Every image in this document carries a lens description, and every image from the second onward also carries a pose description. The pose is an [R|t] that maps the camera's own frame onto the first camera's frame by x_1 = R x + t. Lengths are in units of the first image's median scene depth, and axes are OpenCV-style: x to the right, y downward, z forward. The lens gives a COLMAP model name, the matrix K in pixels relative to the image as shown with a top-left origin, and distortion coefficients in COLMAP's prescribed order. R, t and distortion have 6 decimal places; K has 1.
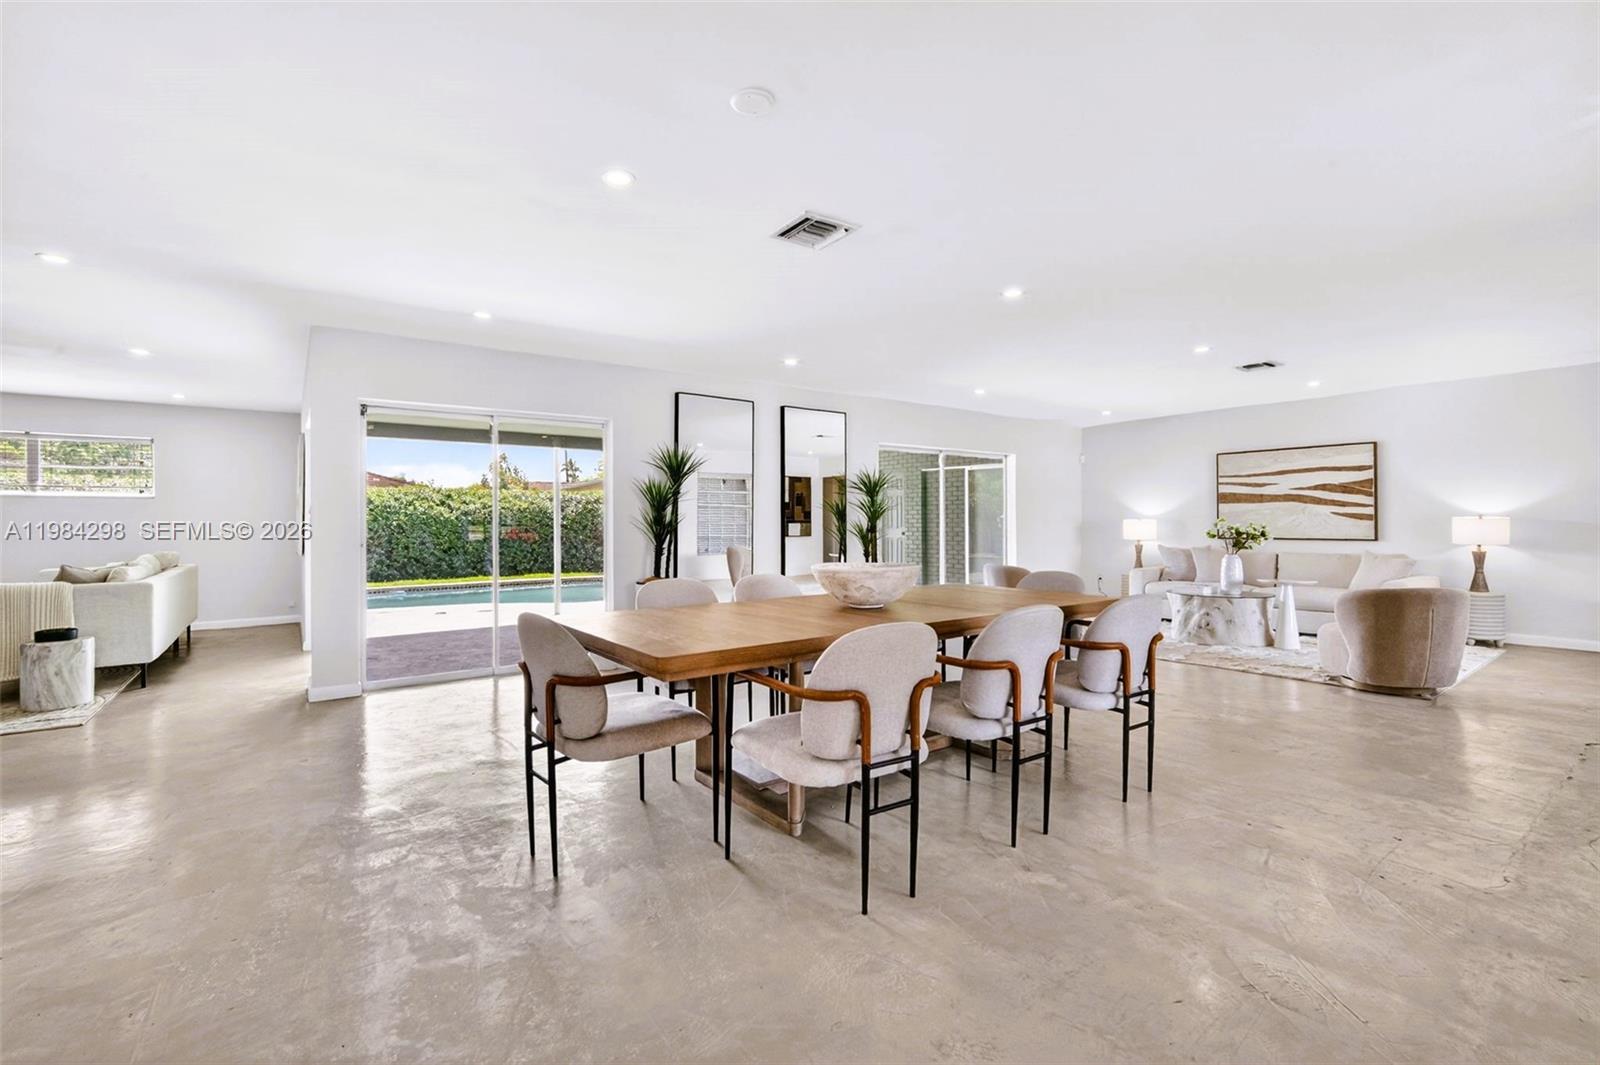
lens RADIAL K [[697.2, 0, 801.5], [0, 697.2, 520.5], [0, 0, 1]] dist [-0.011043, 0.001371]
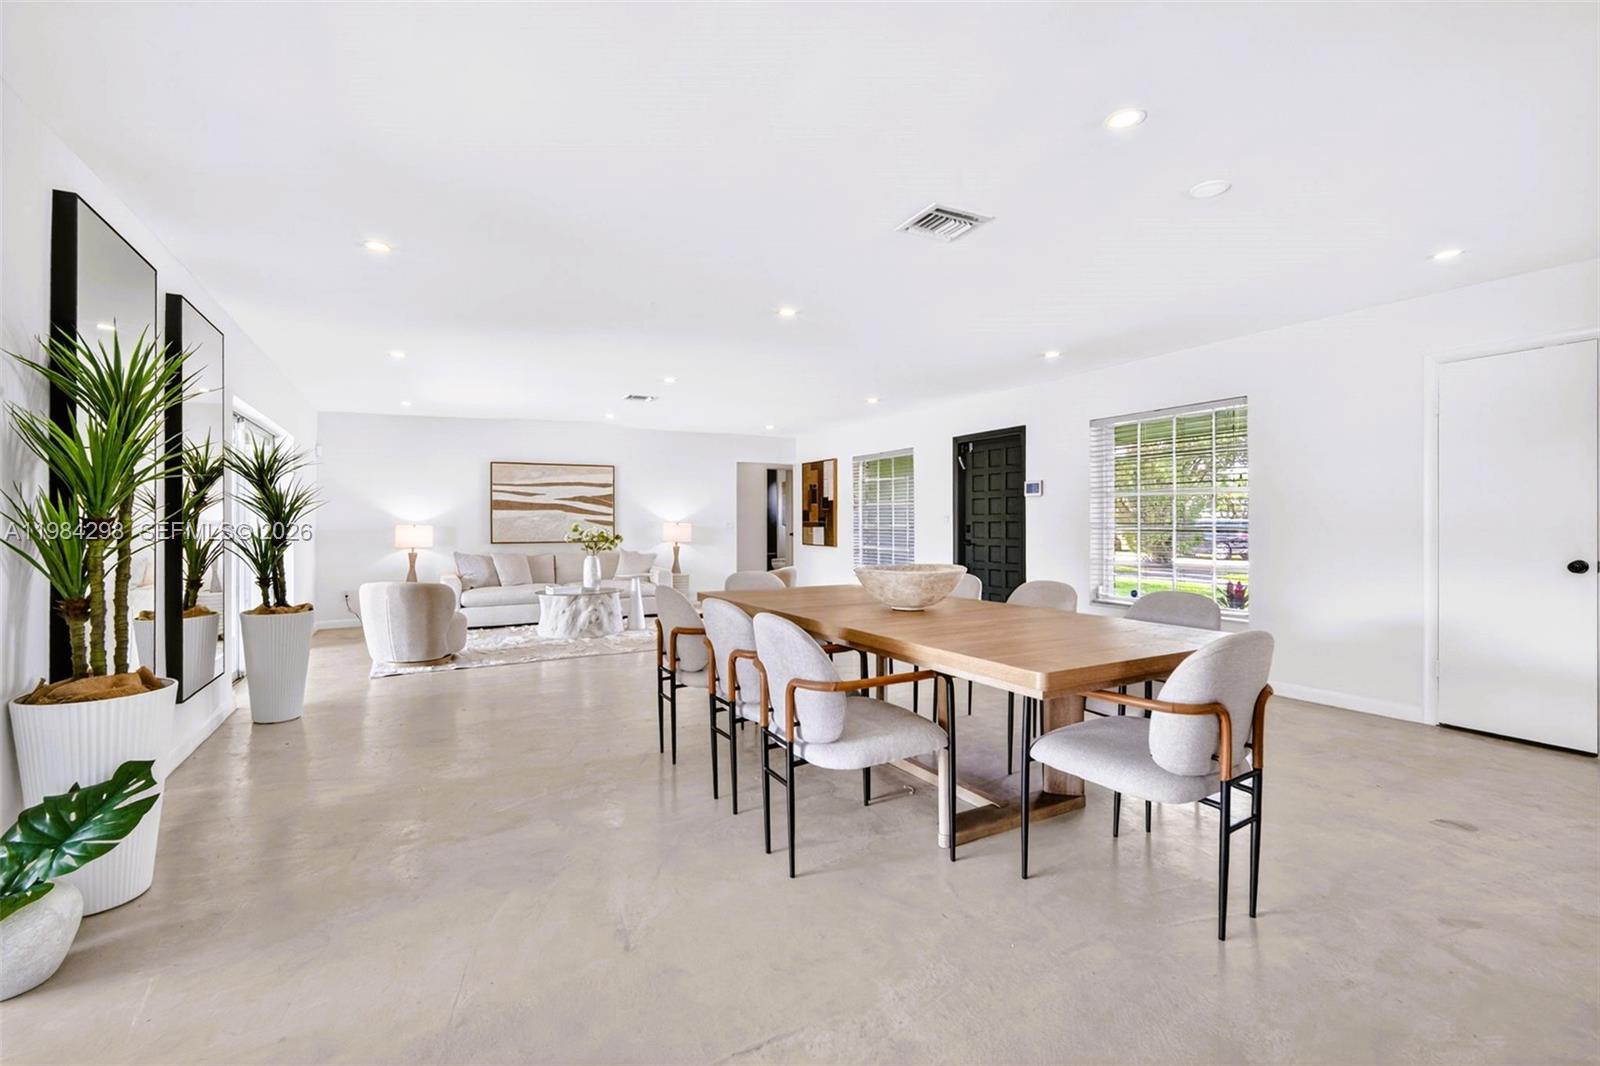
lens RADIAL K [[697.2, 0, 794.6], [0, 697.2, 522.9], [0, 0, 1]] dist [-0.011043, 0.001371]
pose [[0.152672, 0.003925, 0.988269, -0.442226], [0.005040, 0.999976, -0.004750, 0.002164], [-0.988264, 0.005706, 0.152648, 0.485014]]
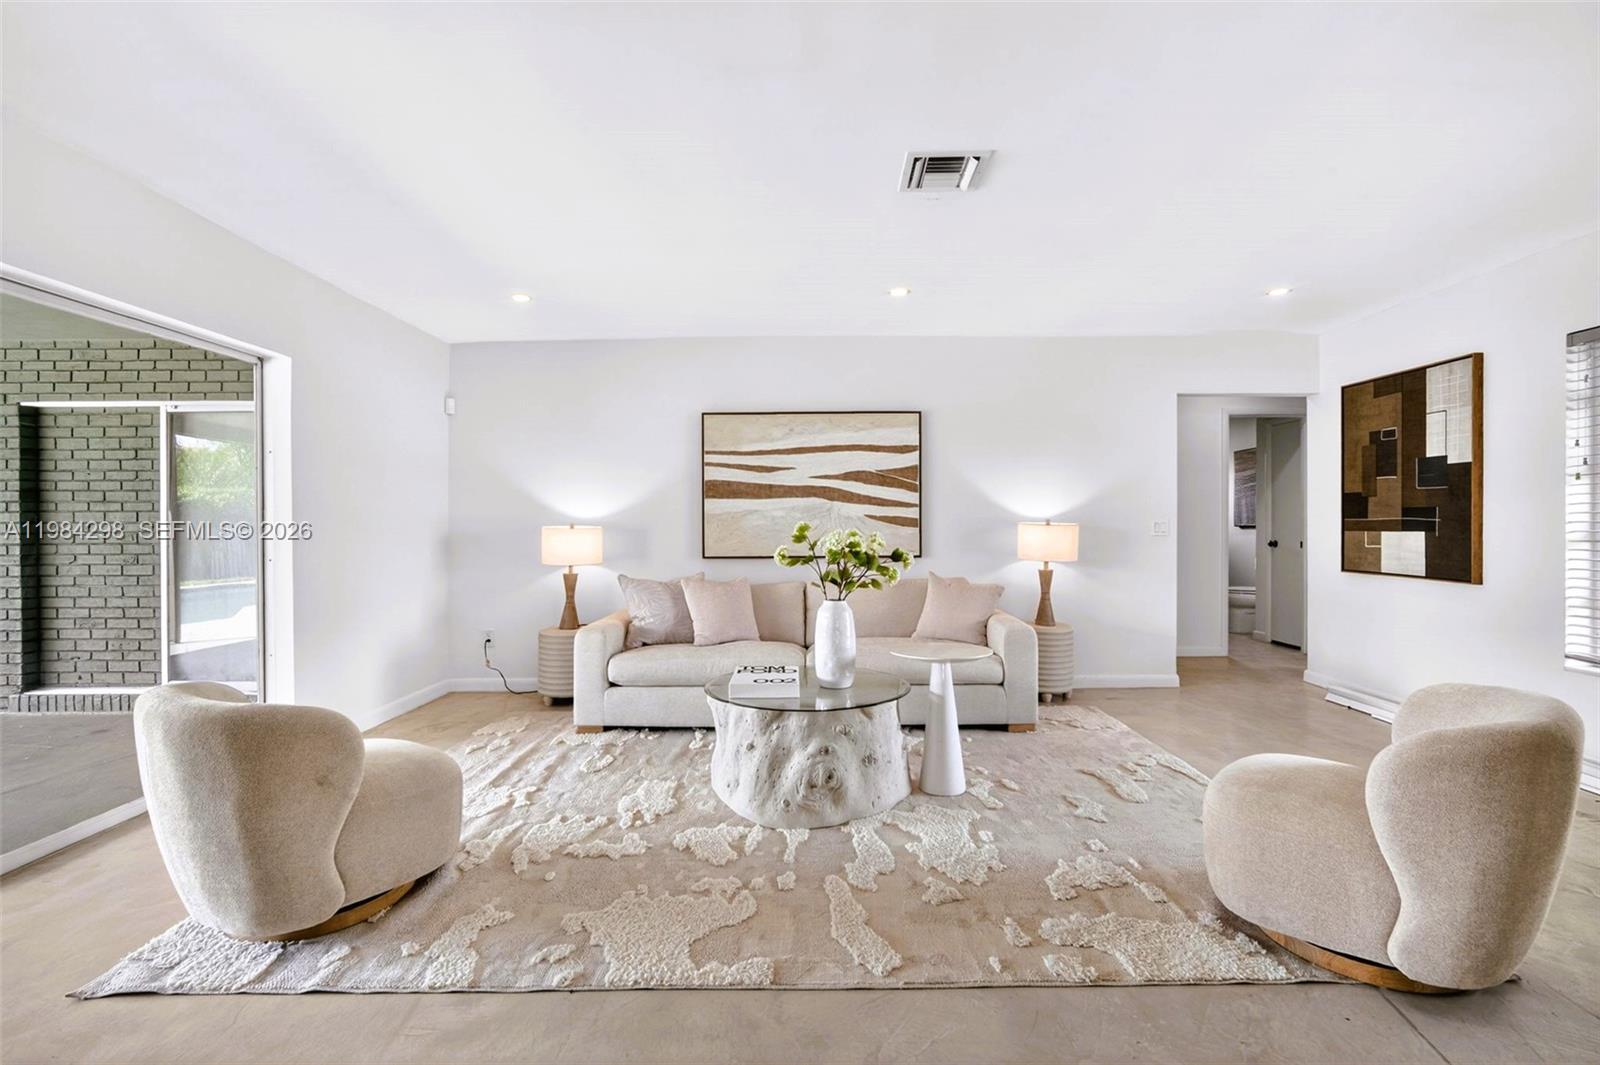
lens RADIAL K [[697.2, 0, 805.0], [0, 697.2, 526.2], [0, 0, 1]] dist [-0.011043, 0.001371]
pose [[0.603966, -0.000113, 0.797010, 0.227793], [0.001180, 0.999999, -0.000753, -0.000808], [-0.797009, 0.001395, 0.603965, 0.712847]]
